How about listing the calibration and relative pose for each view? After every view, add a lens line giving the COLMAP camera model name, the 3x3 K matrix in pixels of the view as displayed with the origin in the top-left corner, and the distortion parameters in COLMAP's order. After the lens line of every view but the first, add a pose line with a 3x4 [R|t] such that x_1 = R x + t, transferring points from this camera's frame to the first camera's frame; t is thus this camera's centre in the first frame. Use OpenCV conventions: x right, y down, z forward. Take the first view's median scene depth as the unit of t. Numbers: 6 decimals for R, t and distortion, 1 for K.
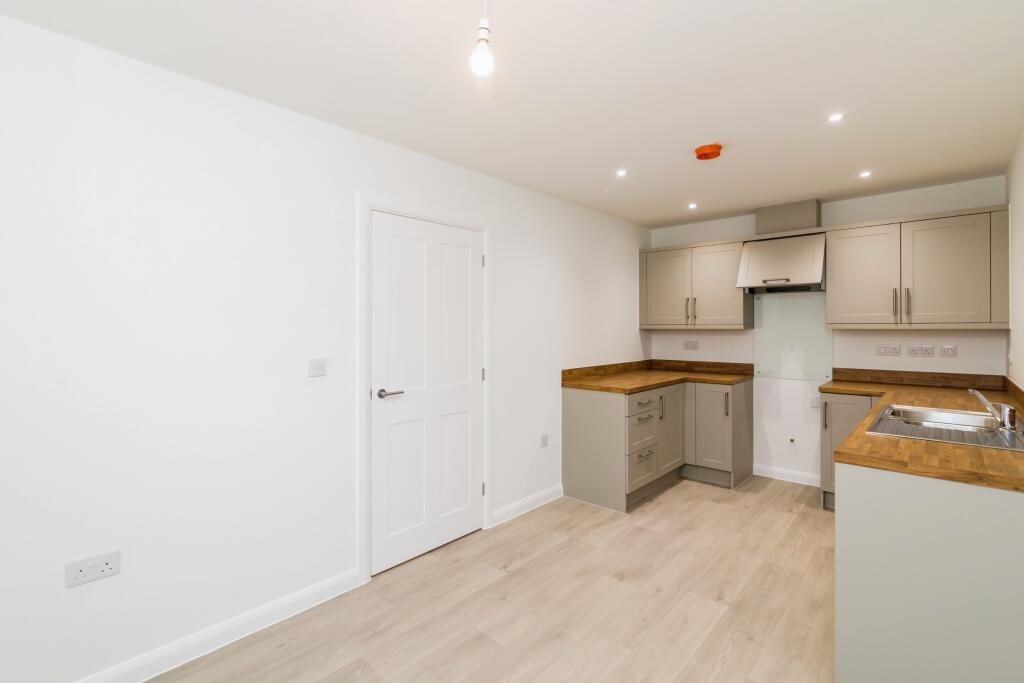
lens RADIAL K [[469.1, 0, 504.2], [0, 469.1, 324.9], [0, 0, 1]] dist [-0.000197, -0.000390]
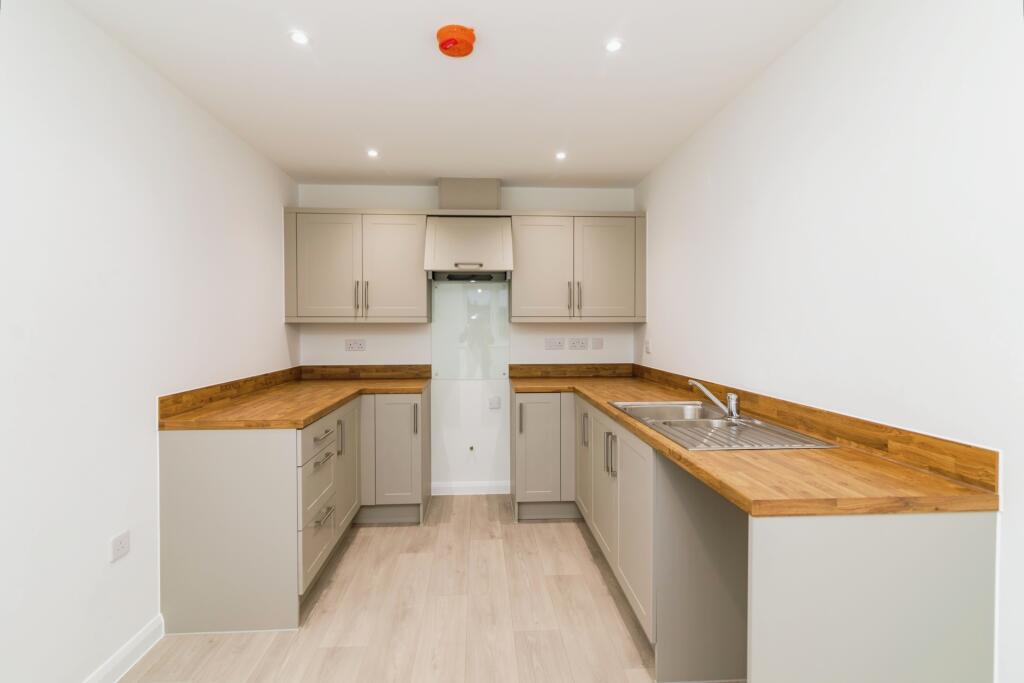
lens RADIAL K [[479.7, 0, 508.5], [0, 479.7, 334.1], [0, 0, 1]] dist [-0.000070, -0.000564]
pose [[0.686805, -0.009808, 0.726775, 0.002473], [-0.004007, 0.999843, 0.017279, 0.015057], [-0.726831, -0.014779, 0.686658, 0.356515]]
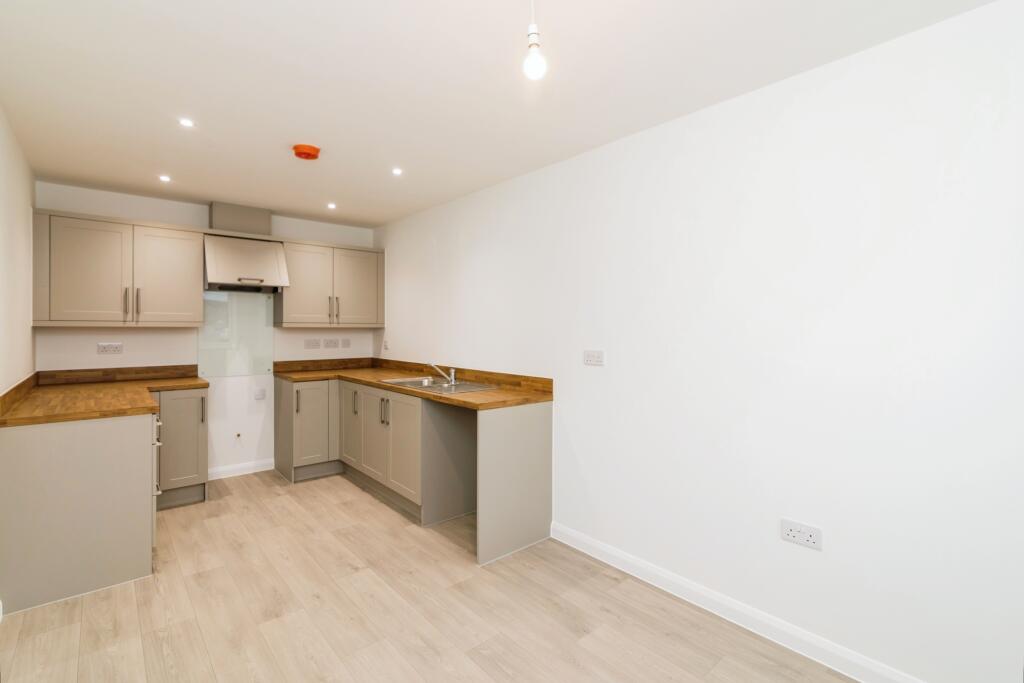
lens RADIAL K [[469.1, 0, 504.2], [0, 469.1, 324.9], [0, 0, 1]] dist [-0.000197, -0.000390]
pose [[0.111938, 0.008932, 0.993675, -0.380478], [-0.009024, 0.999928, -0.007971, 0.007197], [-0.993674, -0.008075, 0.112011, 0.332329]]
